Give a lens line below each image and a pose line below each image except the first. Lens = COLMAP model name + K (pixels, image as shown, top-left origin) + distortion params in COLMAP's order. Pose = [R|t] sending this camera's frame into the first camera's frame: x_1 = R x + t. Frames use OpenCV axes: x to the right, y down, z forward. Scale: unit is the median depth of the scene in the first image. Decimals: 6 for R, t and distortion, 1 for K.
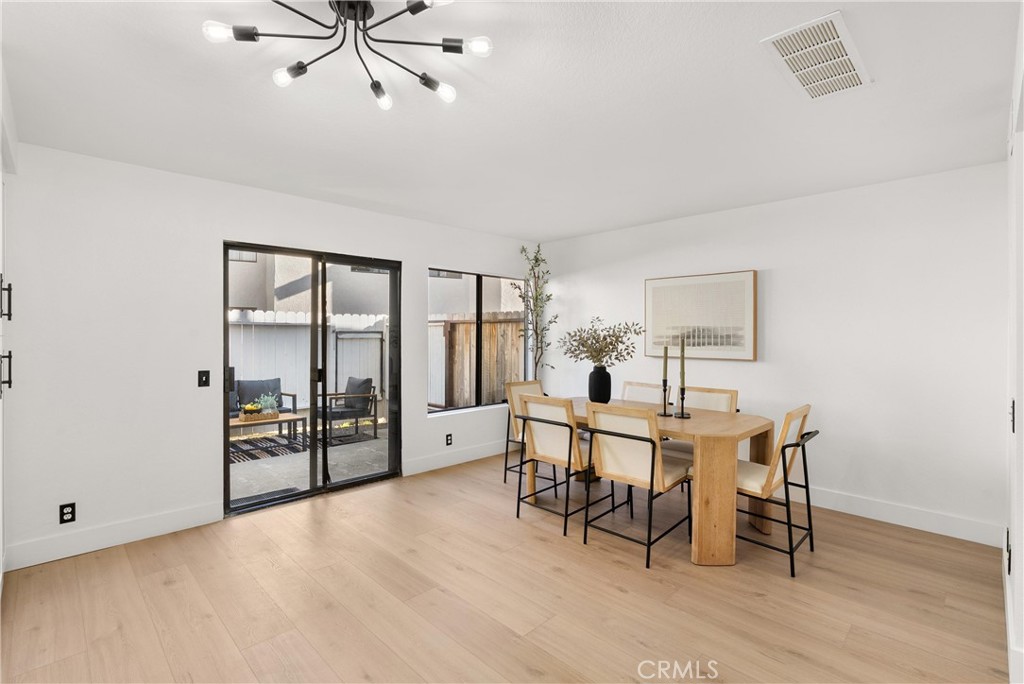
lens RADIAL K [[467.4, 0, 522.9], [0, 467.4, 339.2], [0, 0, 1]] dist [-0.013569, 0.003639]
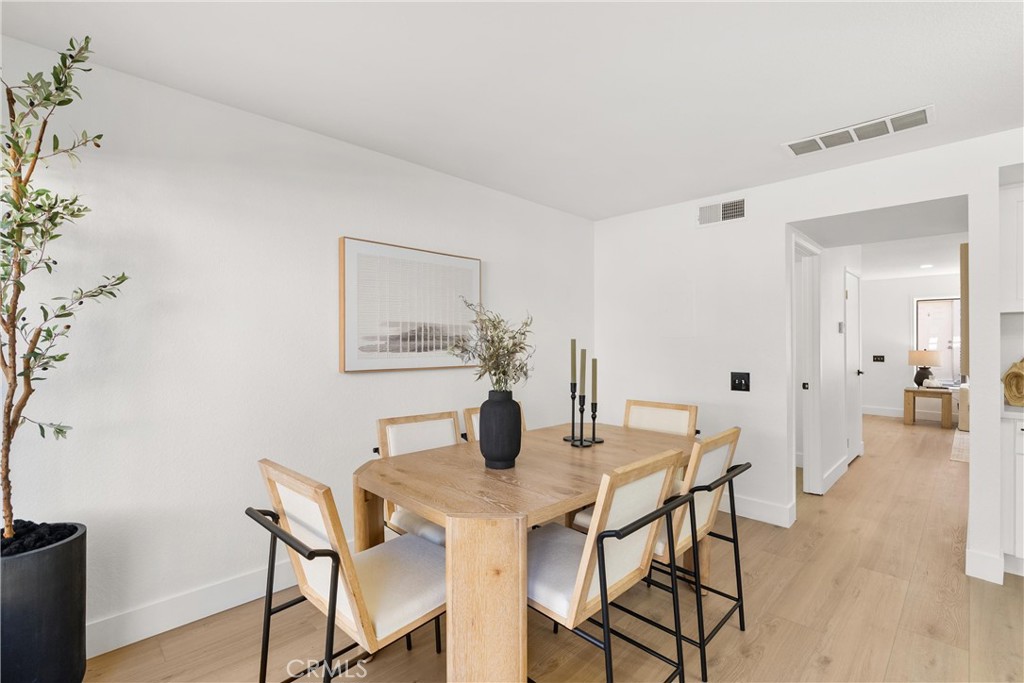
lens RADIAL K [[467.4, 0, 502.5], [0, 467.4, 342.9], [0, 0, 1]] dist [-0.013569, 0.003639]
pose [[0.023544, -0.002530, 0.999720, -0.356243], [0.011565, 0.999931, 0.002258, 0.002067], [-0.999656, 0.011508, 0.023571, 0.946483]]
